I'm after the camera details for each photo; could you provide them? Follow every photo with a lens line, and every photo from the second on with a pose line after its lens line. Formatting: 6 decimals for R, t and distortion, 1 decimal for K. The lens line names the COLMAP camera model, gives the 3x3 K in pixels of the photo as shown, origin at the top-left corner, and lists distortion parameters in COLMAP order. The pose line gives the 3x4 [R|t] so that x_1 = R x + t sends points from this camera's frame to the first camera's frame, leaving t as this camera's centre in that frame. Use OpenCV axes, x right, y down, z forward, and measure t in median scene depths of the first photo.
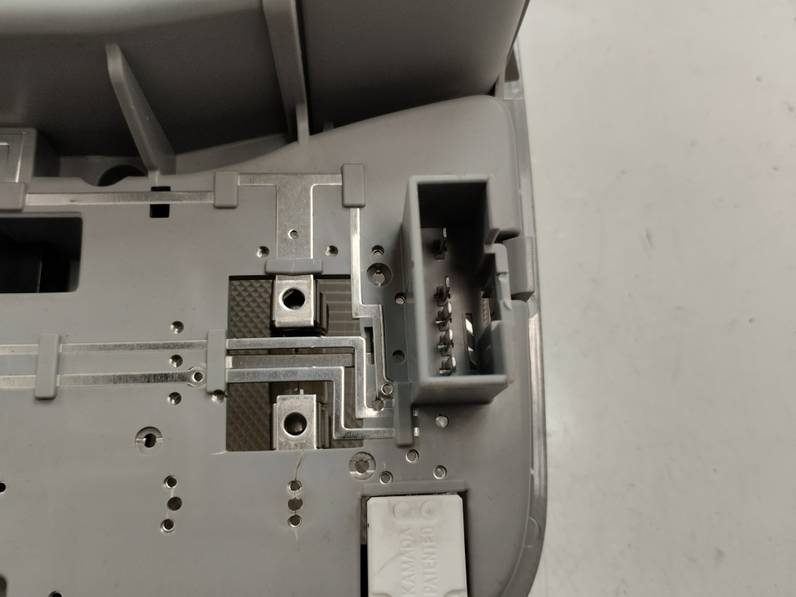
lens RADIAL K [[673.8, 0, 398.0], [0, 673.8, 298.5], [0, 0, 1]] dist [0.054832, -0.106264]
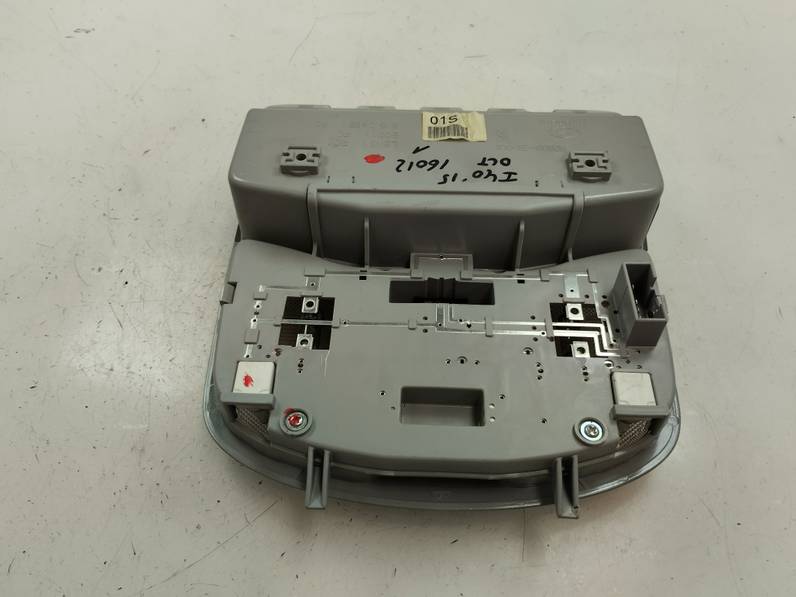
lens RADIAL K [[673.8, 0, 398.0], [0, 673.8, 298.5], [0, 0, 1]] dist [0.054832, -0.106264]
pose [[0.993875, 0.013772, -0.109645, -0.556216], [-0.054690, 0.923475, -0.379740, 1.005680], [0.096024, 0.383411, 0.918573, -1.531239]]
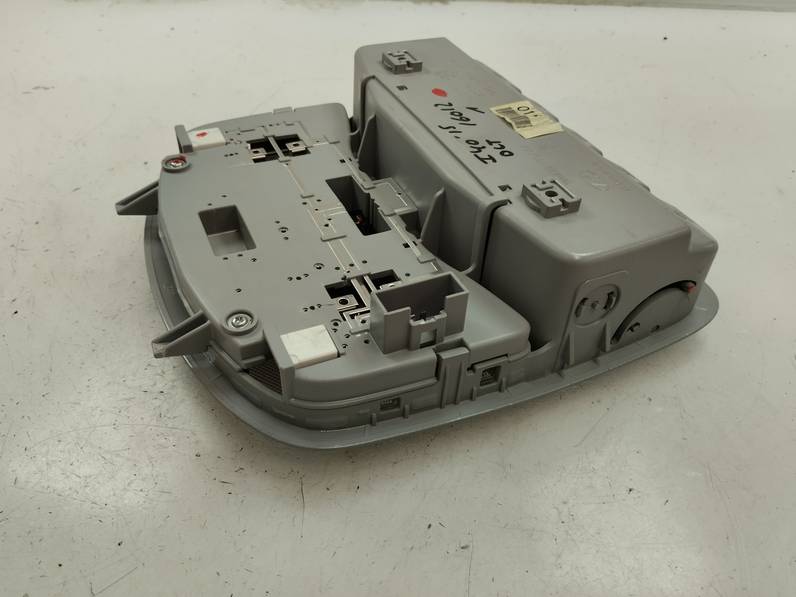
lens RADIAL K [[673.8, 0, 398.0], [0, 673.8, 298.5], [0, 0, 1]] dist [0.054832, -0.106264]
pose [[0.377927, 0.565124, -0.733352, 1.559442], [-0.898528, 0.414840, -0.143371, 0.331708], [0.223201, 0.713121, 0.664559, -0.494877]]
